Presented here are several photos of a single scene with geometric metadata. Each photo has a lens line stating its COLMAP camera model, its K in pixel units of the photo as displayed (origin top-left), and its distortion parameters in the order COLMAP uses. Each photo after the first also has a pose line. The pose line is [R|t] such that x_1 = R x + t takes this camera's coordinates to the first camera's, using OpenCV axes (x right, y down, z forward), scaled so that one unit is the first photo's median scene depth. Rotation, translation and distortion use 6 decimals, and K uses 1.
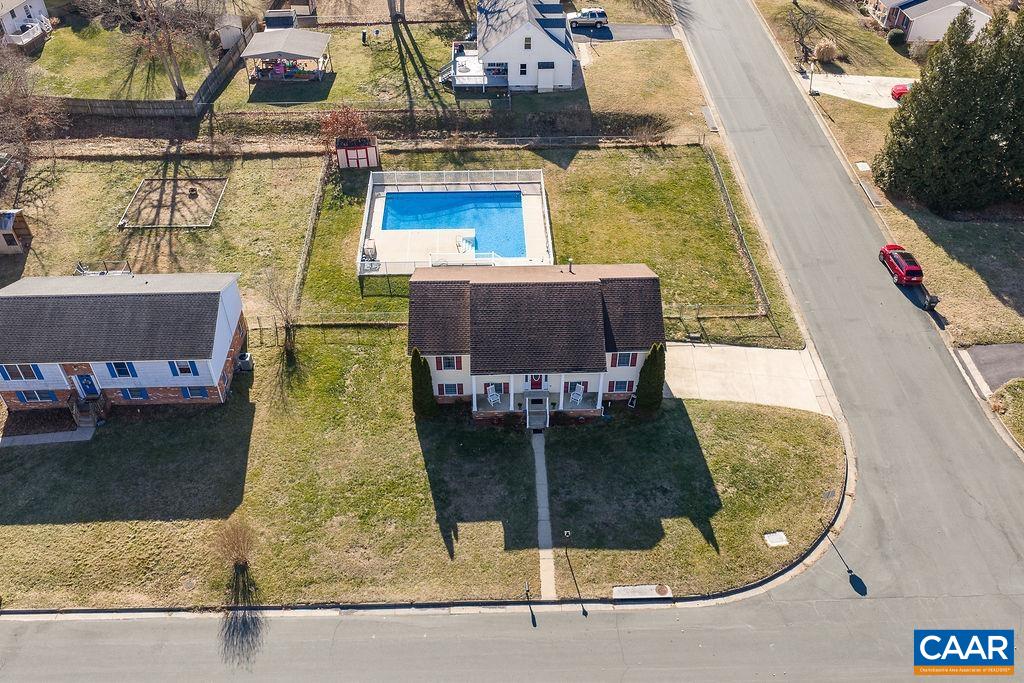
lens RADIAL K [[844.9, 0, 508.4], [0, 844.9, 346.0], [0, 0, 1]] dist [0.023473, -0.042977]
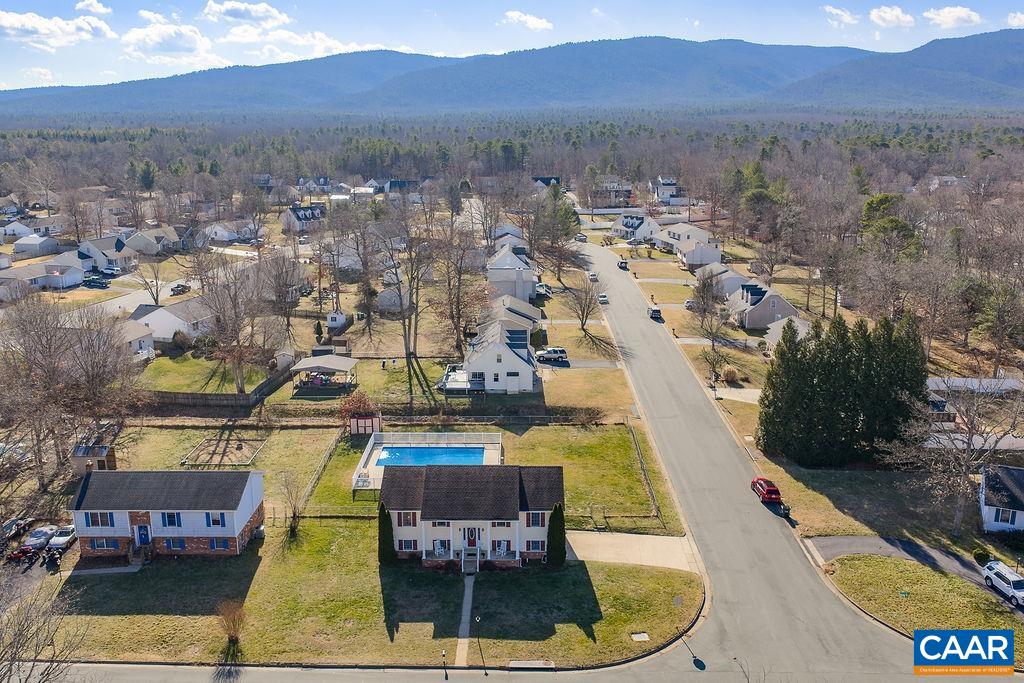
lens RADIAL K [[844.9, 0, 508.4], [0, 844.9, 346.0], [0, 0, 1]] dist [0.023473, -0.042977]
pose [[0.999043, 0.007954, -0.043009, 0.129909], [-0.027011, 0.885600, -0.463663, 0.346660], [0.034401, 0.464381, 0.884967, -0.290781]]
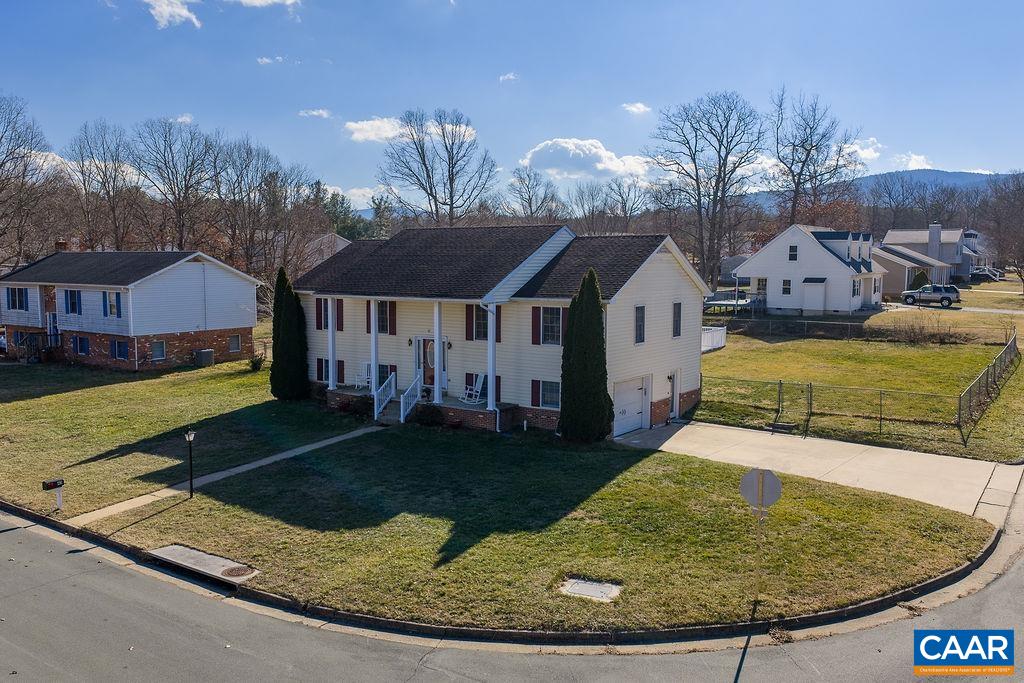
lens RADIAL K [[844.9, 0, 508.4], [0, 844.9, 346.0], [0, 0, 1]] dist [0.023473, -0.042977]
pose [[0.805293, 0.061340, -0.589695, 0.382727], [-0.397188, 0.794254, -0.459785, 0.252328], [0.440165, 0.604481, 0.663971, 0.545367]]
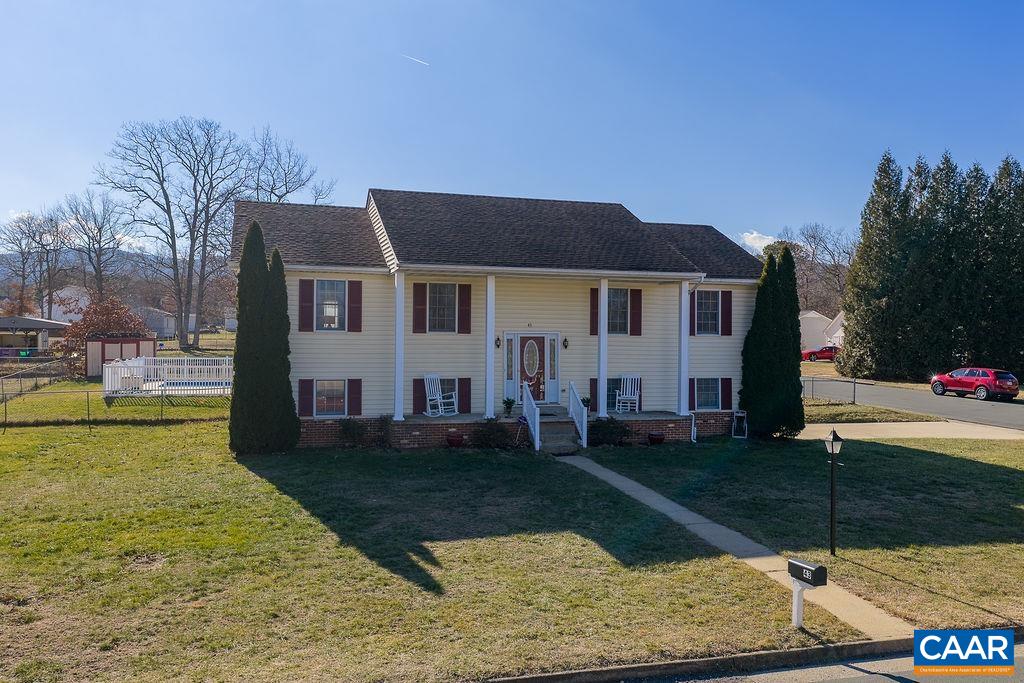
lens RADIAL K [[844.9, 0, 508.4], [0, 844.9, 346.0], [0, 0, 1]] dist [0.023473, -0.042977]
pose [[0.964902, 0.008573, 0.262470, -0.082579], [0.169984, 0.741453, -0.649117, 0.275544], [-0.200174, 0.670950, 0.713972, 0.604463]]
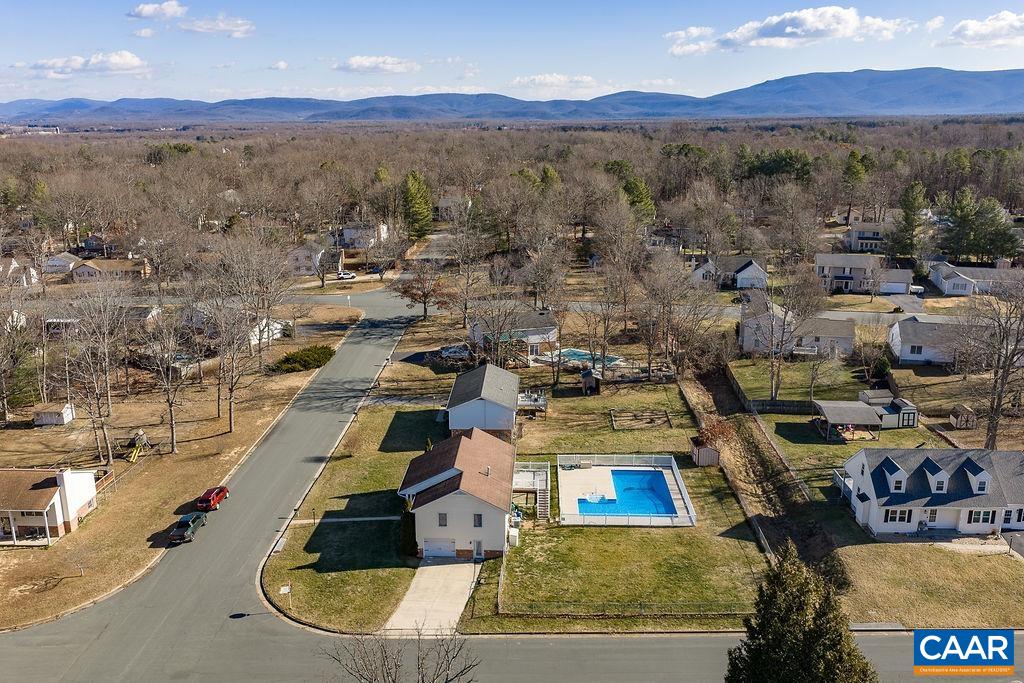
lens RADIAL K [[844.9, 0, 508.4], [0, 844.9, 346.0], [0, 0, 1]] dist [0.023473, -0.042977]
pose [[-0.068471, 0.260514, -0.963039, 1.302418], [-0.664092, 0.708467, 0.238865, -0.569466], [0.744509, 0.655902, 0.124496, 0.642969]]
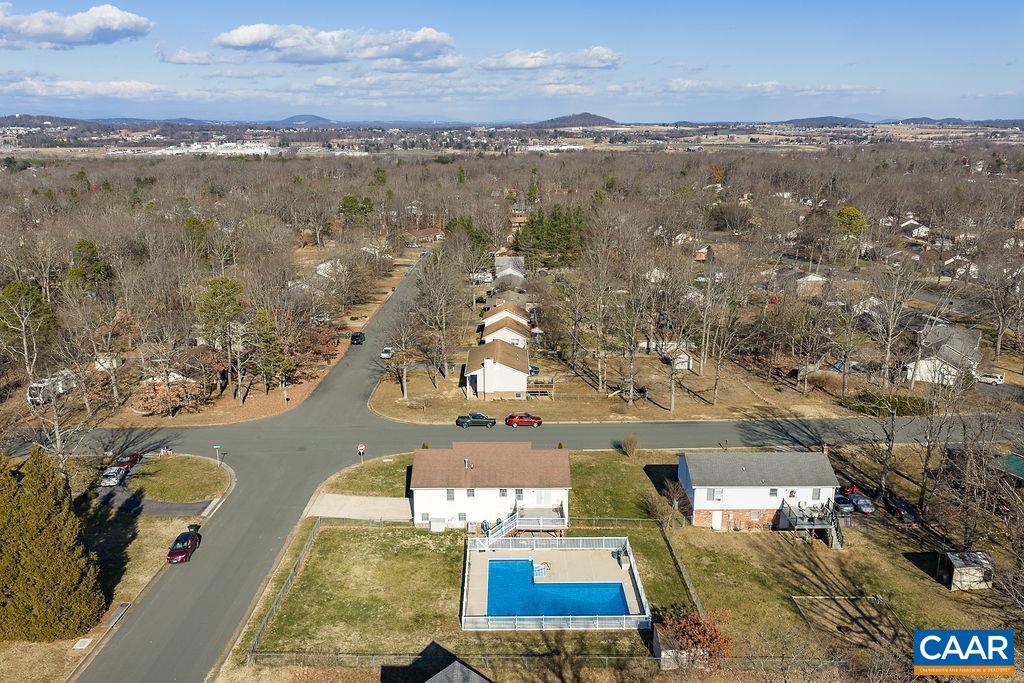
lens RADIAL K [[821.7, 0, 512.2], [0, 821.7, 399.0], [0, 0, 1]] dist [0.004058, -0.003051]
pose [[-0.999737, -0.006109, 0.022114, -0.037074], [0.016190, 0.495129, 0.868668, -1.310149], [-0.016256, 0.868798, -0.494900, 1.490065]]
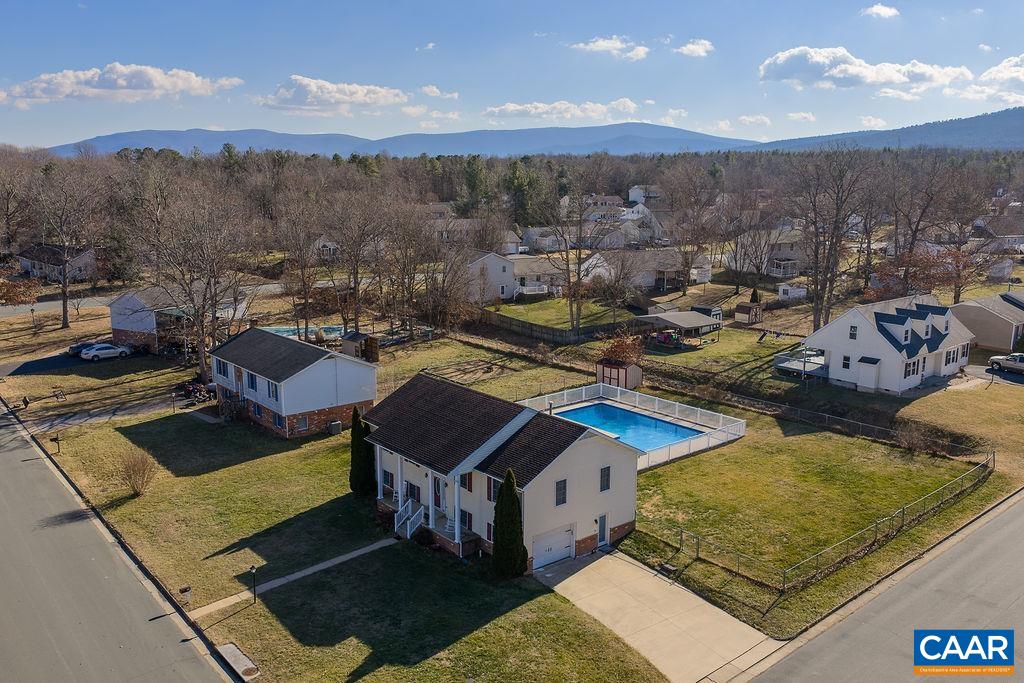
lens RADIAL K [[844.9, 0, 508.4], [0, 844.9, 346.0], [0, 0, 1]] dist [0.023473, -0.042977]
pose [[0.611671, 0.156666, -0.775445, 0.658649], [-0.529341, 0.809495, -0.253999, 0.089348], [0.587926, 0.565839, 0.578074, 0.391514]]
